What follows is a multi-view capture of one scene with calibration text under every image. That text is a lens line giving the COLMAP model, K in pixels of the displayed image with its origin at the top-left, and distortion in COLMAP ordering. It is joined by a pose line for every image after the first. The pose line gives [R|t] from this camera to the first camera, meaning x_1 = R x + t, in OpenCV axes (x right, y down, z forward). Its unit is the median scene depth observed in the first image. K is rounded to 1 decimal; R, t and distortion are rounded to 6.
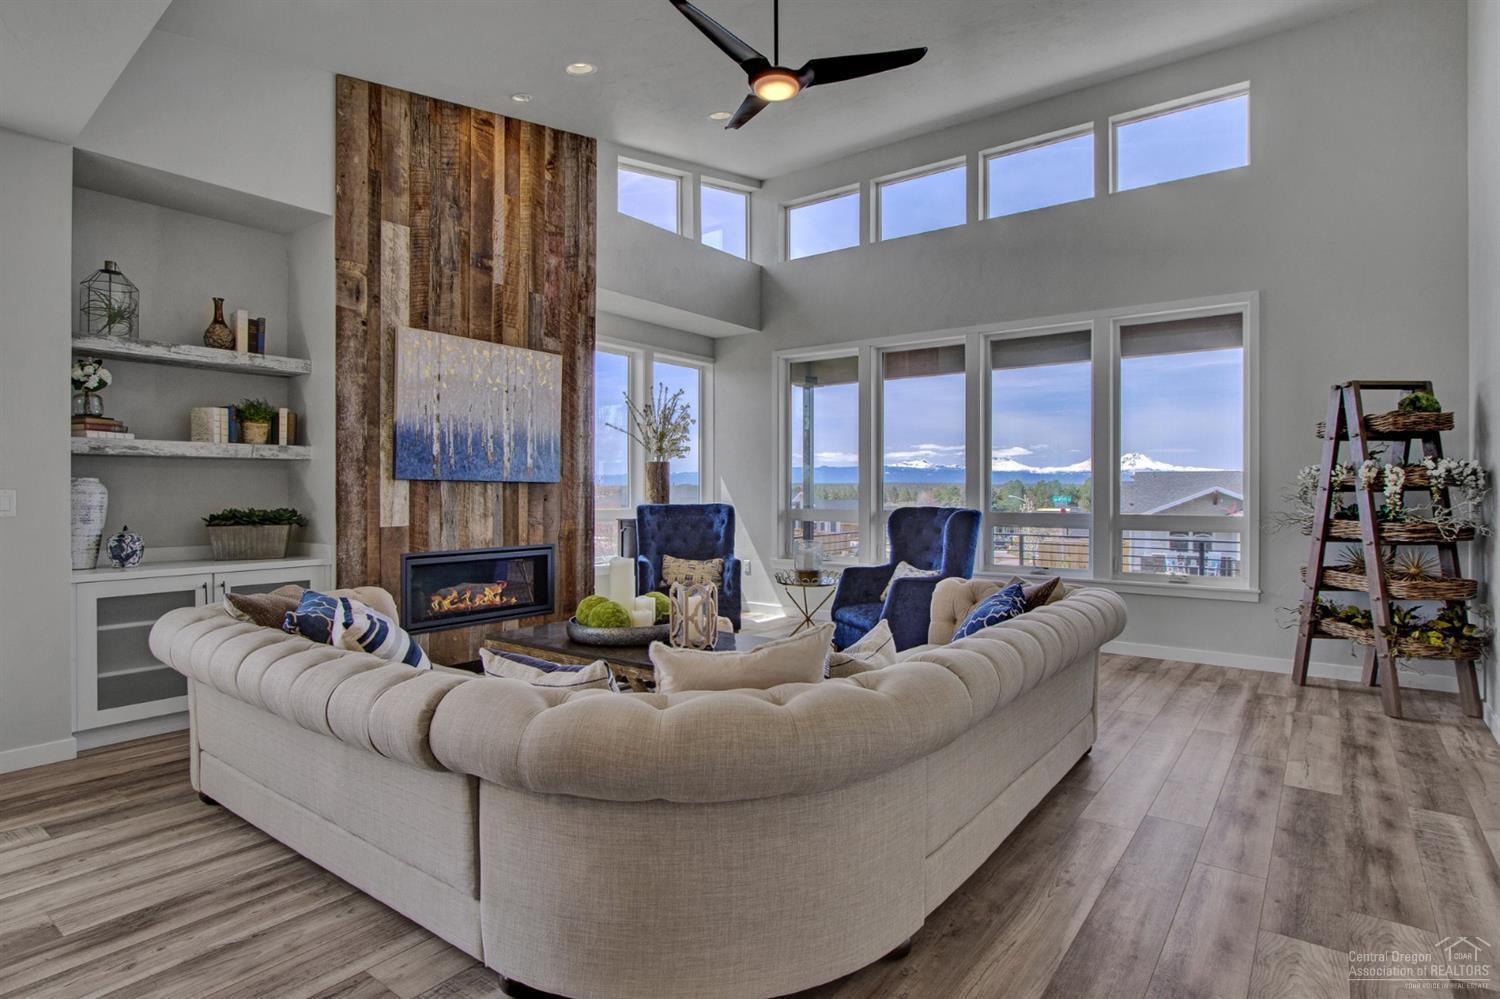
lens RADIAL K [[782.3, 0, 750.0], [0, 782.3, 499.5], [0, 0, 1]] dist [-0.027995, 0.000135]
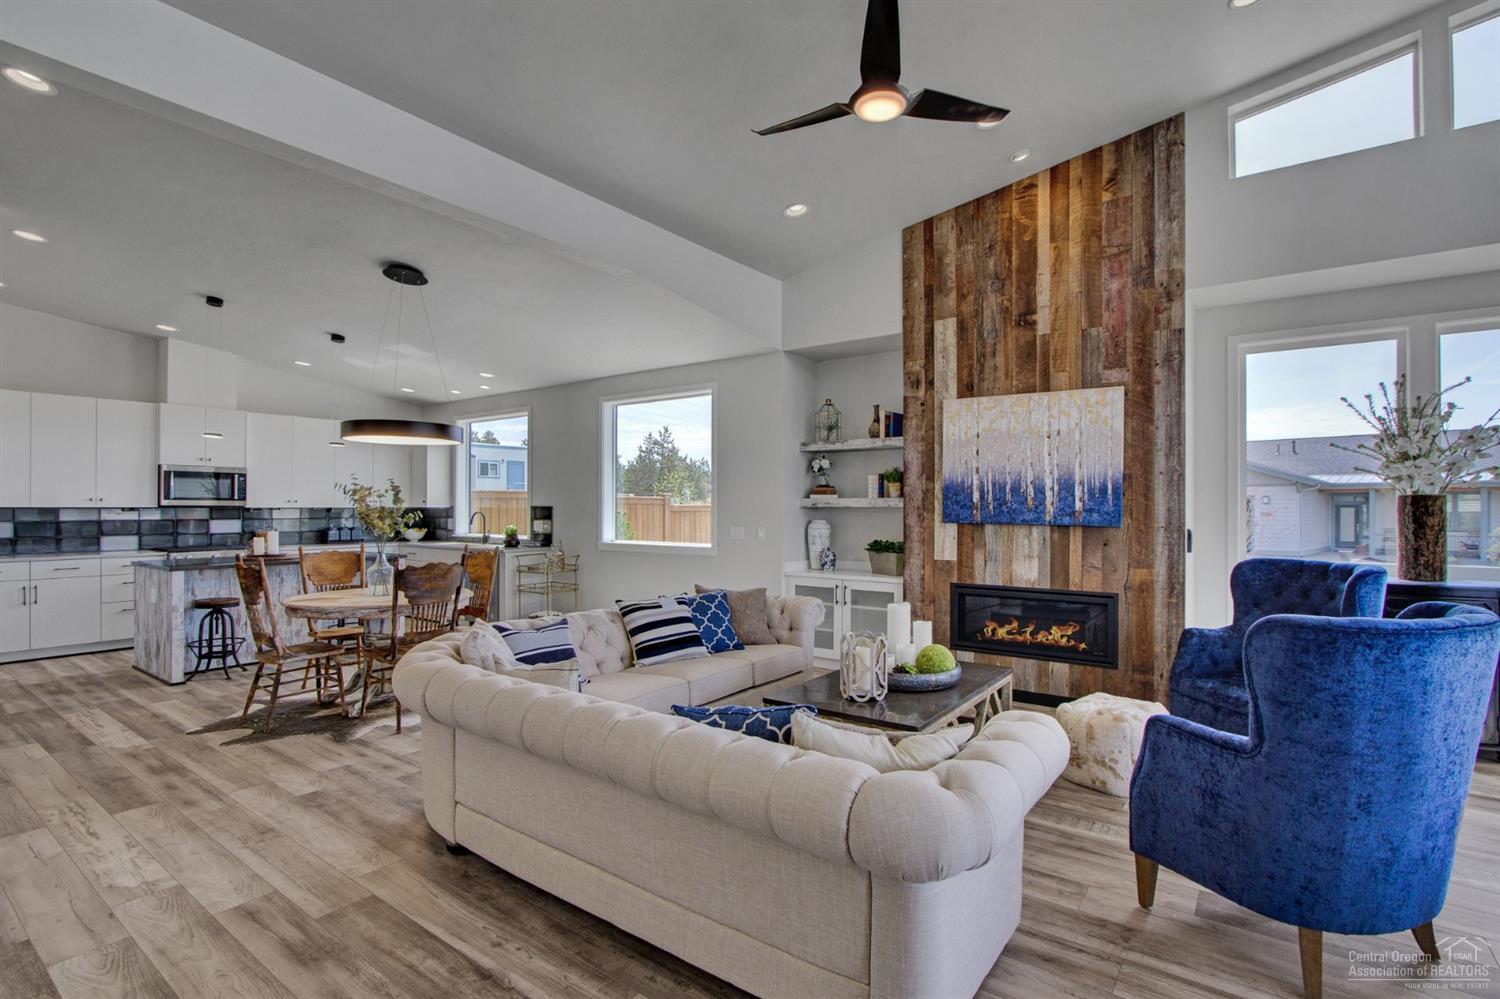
lens RADIAL K [[714.5, 0, 748.7], [0, 714.5, 508.7], [0, 0, 1]] dist [-0.017469, 0.000226]
pose [[0.007406, 0.001551, -0.999971, 0.662712], [-0.012930, 0.999915, 0.001455, -0.043665], [0.999889, 0.012919, 0.007425, 0.644233]]
